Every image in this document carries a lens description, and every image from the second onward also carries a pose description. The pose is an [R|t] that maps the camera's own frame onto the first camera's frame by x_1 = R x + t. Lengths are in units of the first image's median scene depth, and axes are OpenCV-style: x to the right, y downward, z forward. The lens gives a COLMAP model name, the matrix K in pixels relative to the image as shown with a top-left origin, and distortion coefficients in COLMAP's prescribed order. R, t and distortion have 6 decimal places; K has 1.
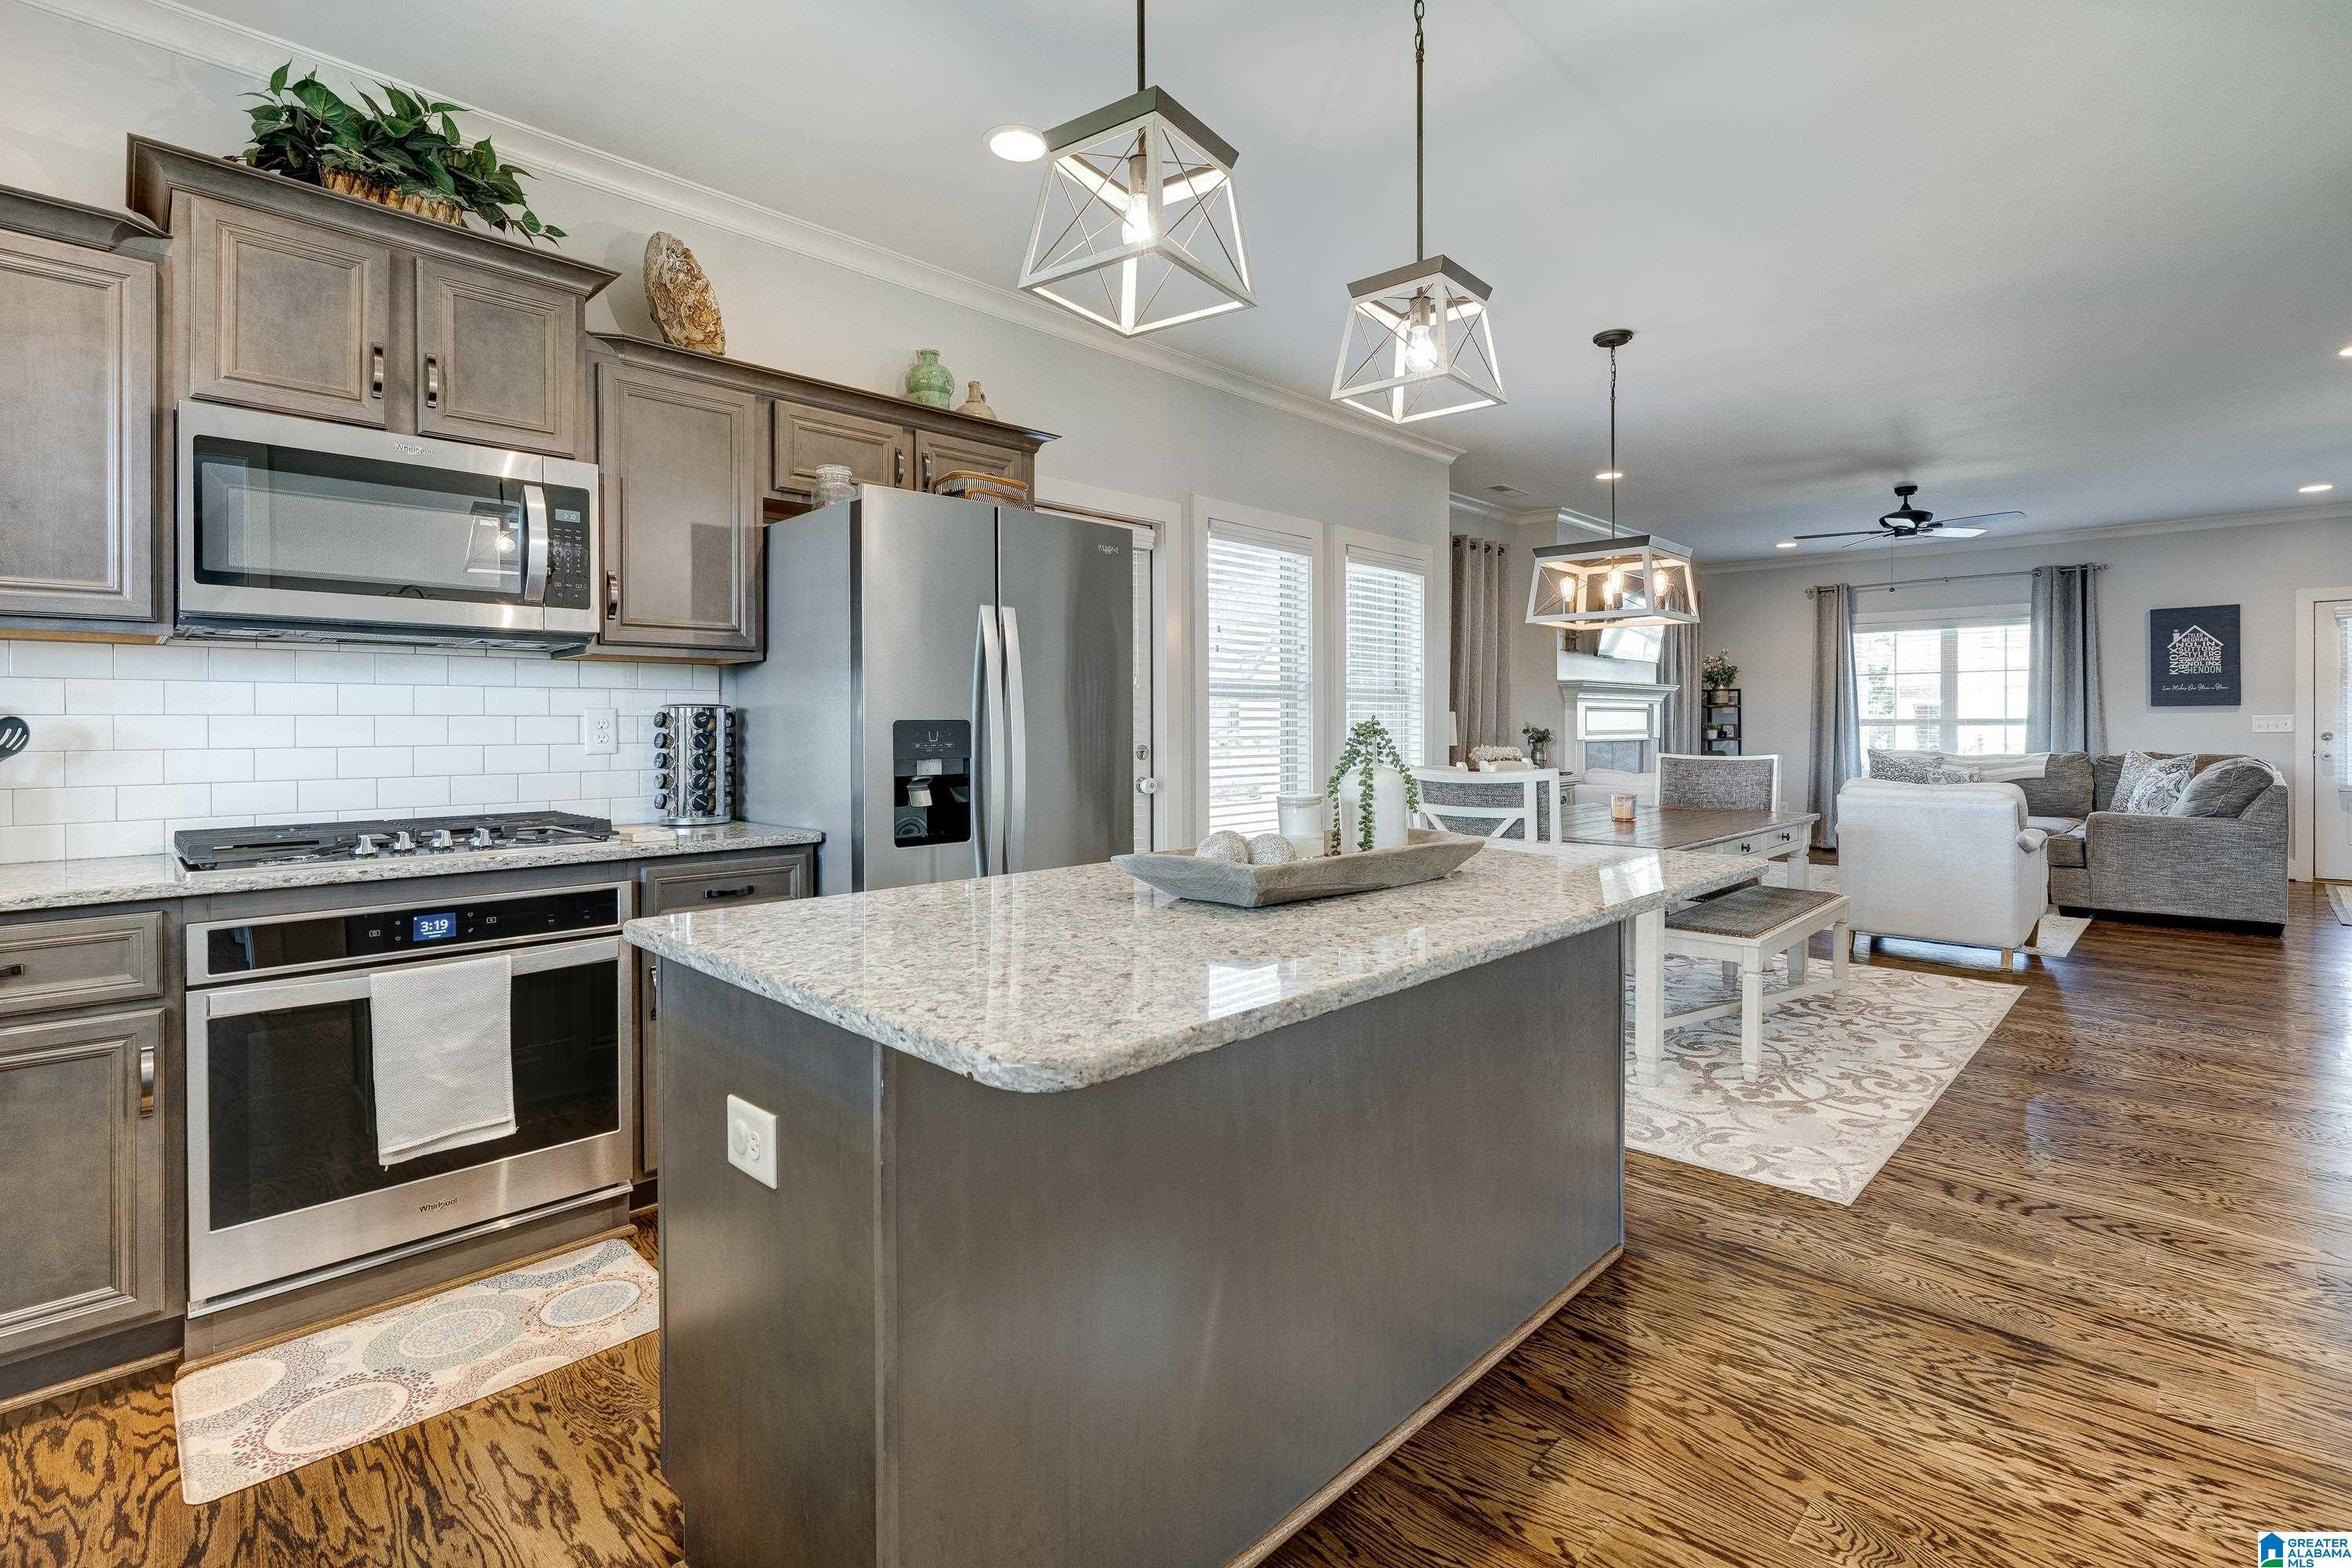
lens RADIAL K [[1072.1, 0, 1181.5], [0, 1072.1, 734.0], [0, 0, 1]] dist [-0.009109, 0.002727]
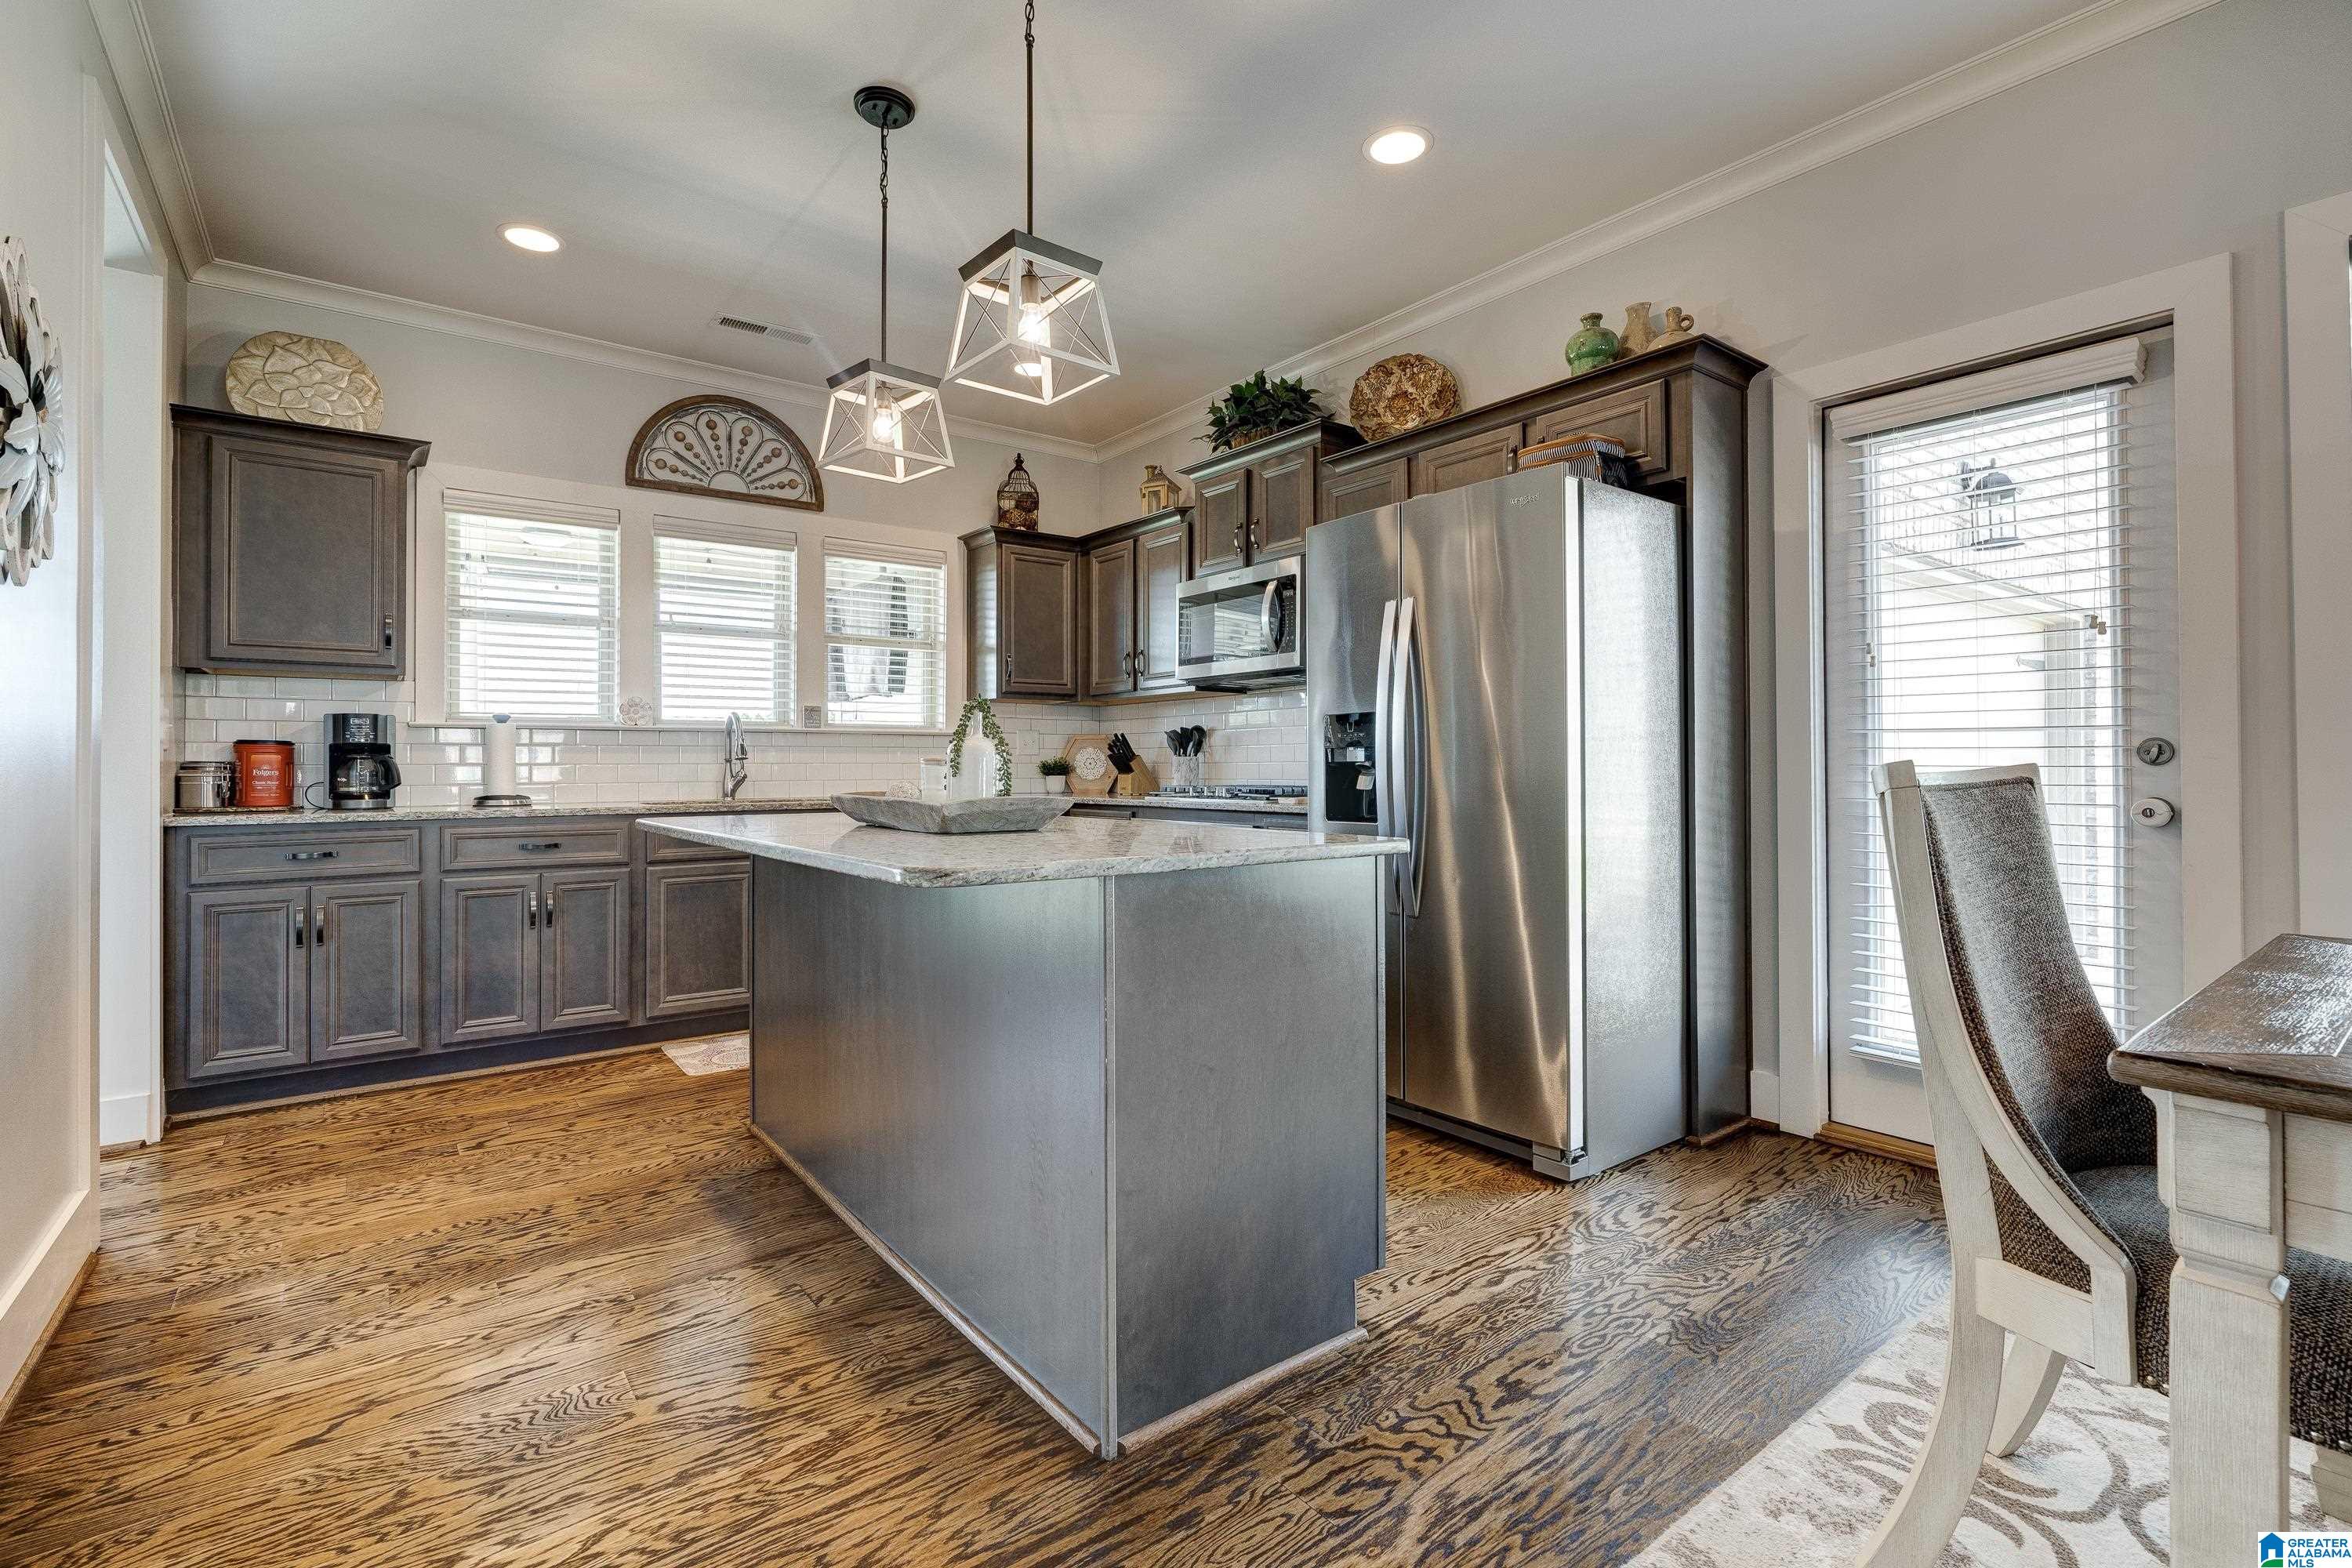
lens RADIAL K [[1072.1, 0, 1188.6], [0, 1072.1, 753.9], [0, 0, 1]] dist [-0.009109, 0.002727]
pose [[-0.132802, -0.010287, -0.991089, 0.408362], [-0.003570, 0.999945, -0.009901, 0.018986], [0.991136, 0.002223, -0.132832, 0.434727]]
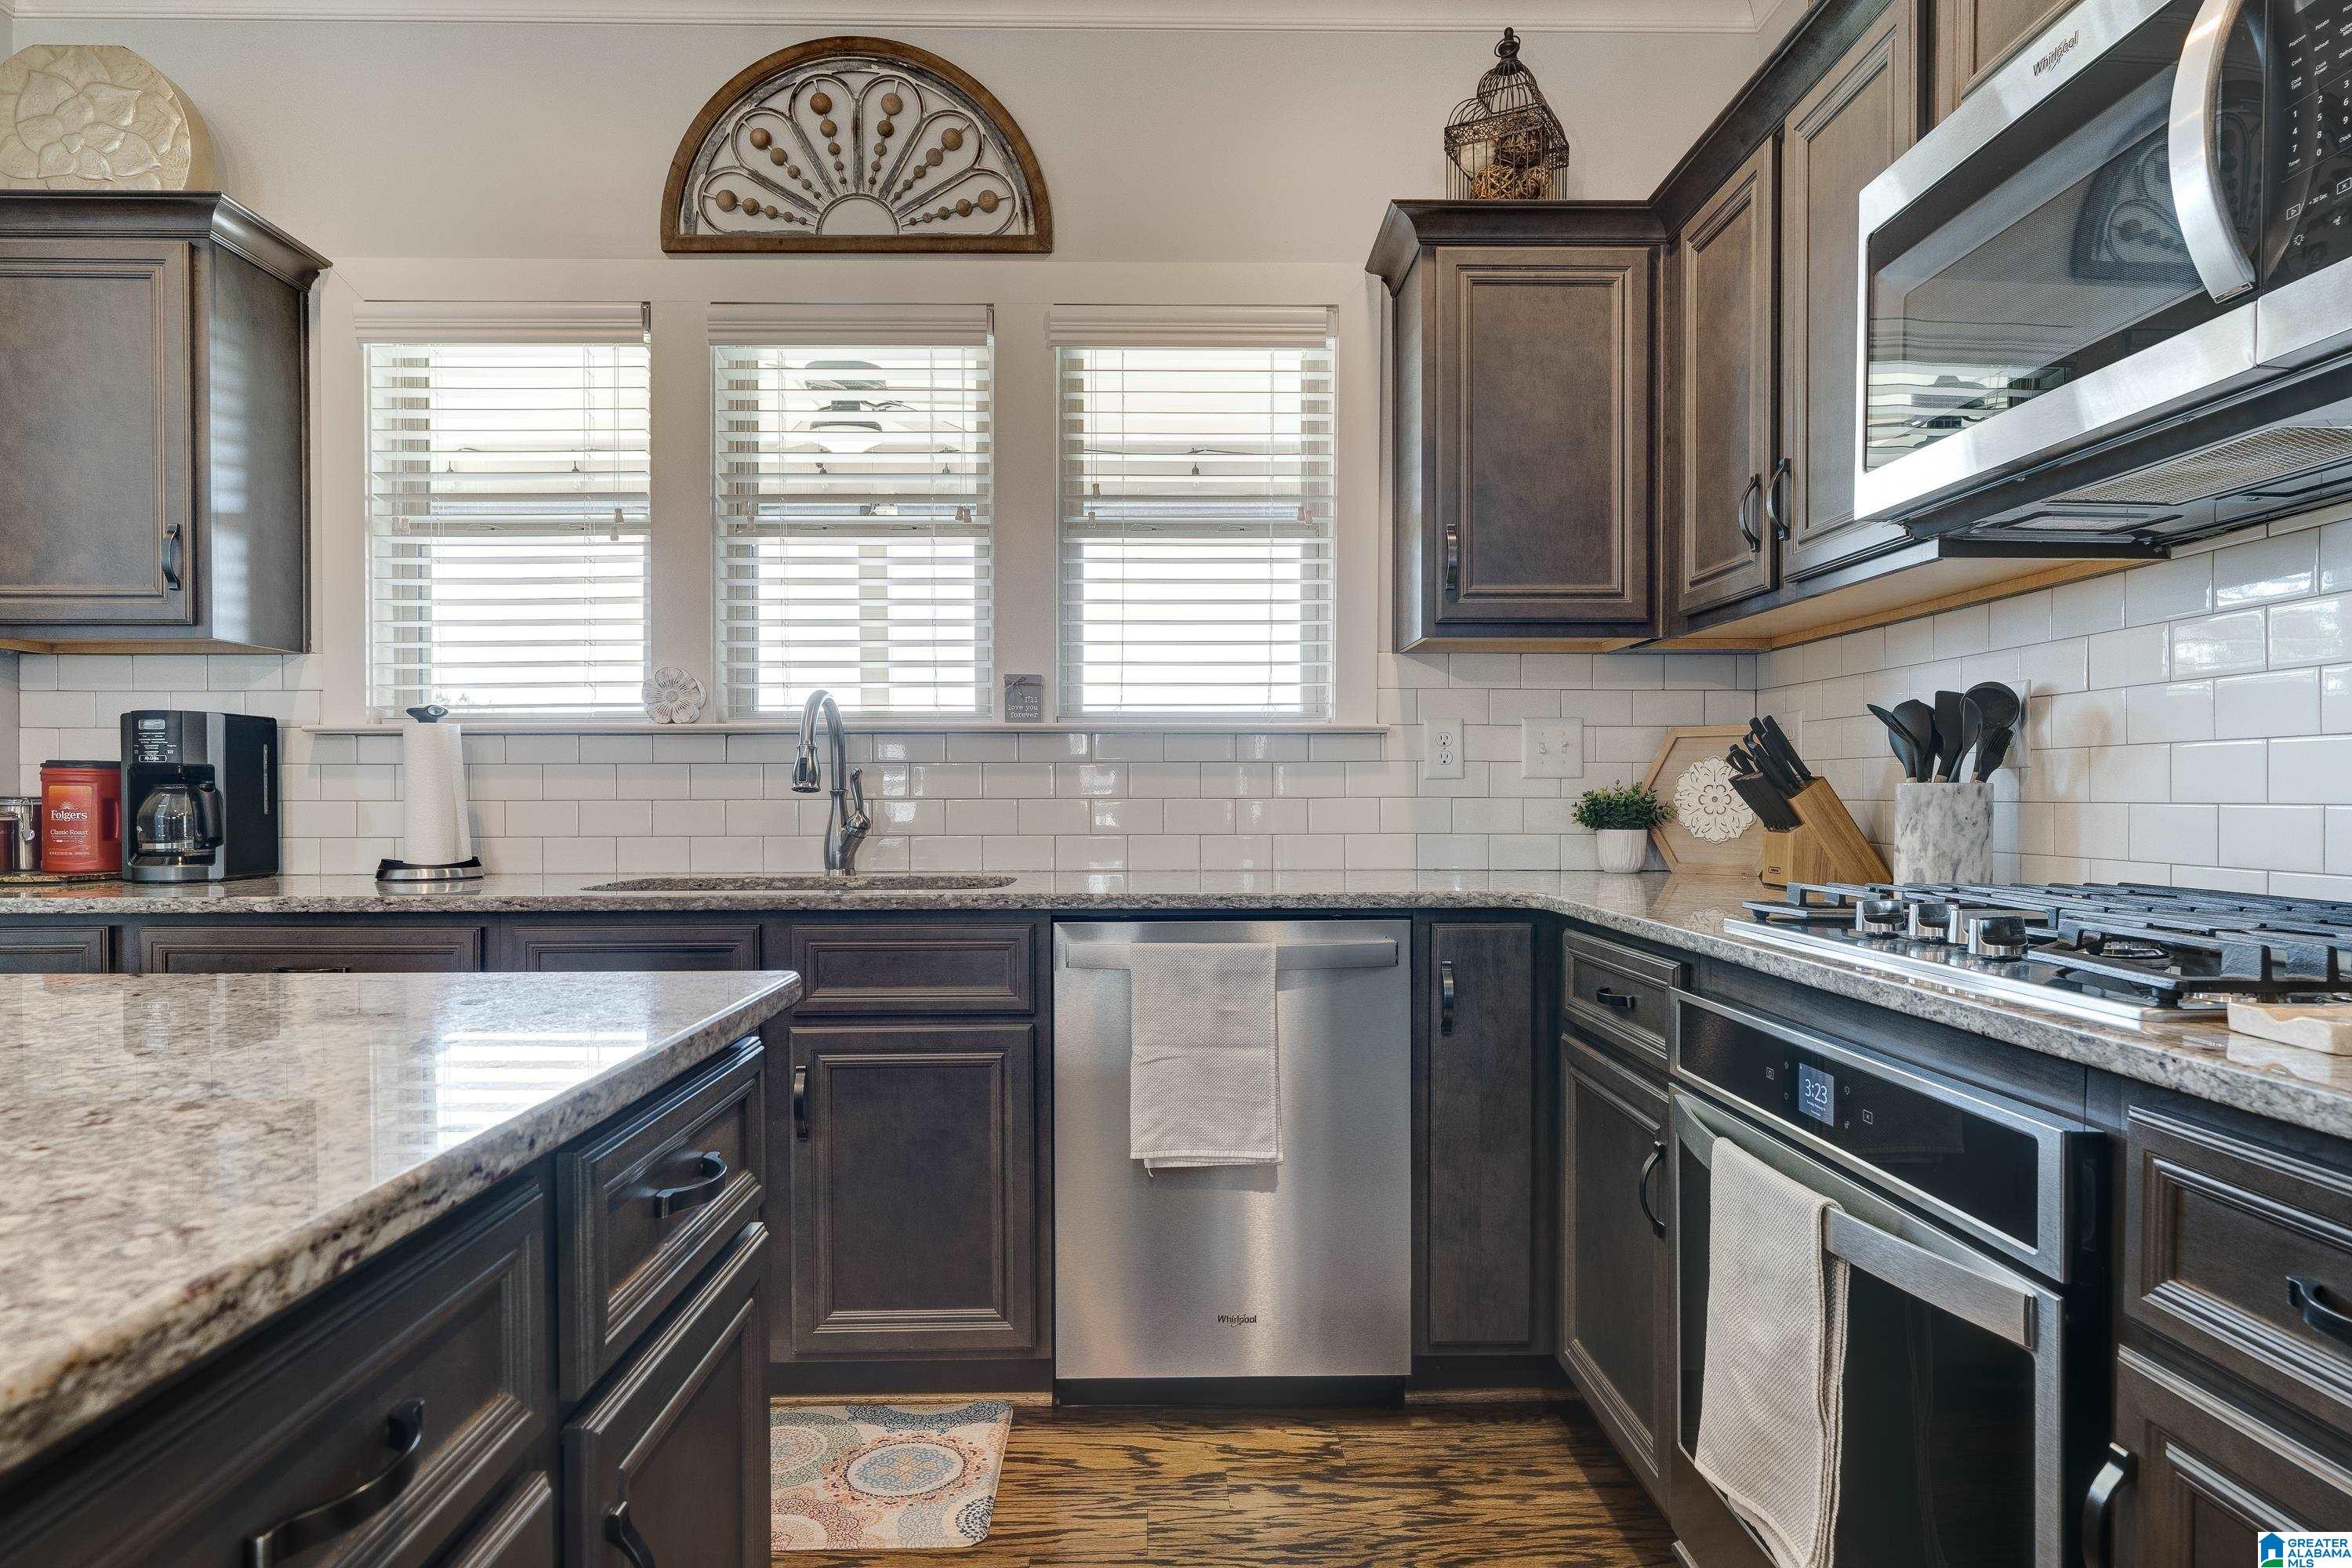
lens RADIAL K [[1426.7, 0, 1171.5], [0, 1426.7, 789.8], [0, 0, 1]] dist [0.001621, 0.002965]
pose [[-0.700543, 0.002055, -0.713608, -0.007284], [-0.002990, 0.999979, 0.005815, 0.013348], [0.713604, 0.006207, -0.700522, 0.431851]]
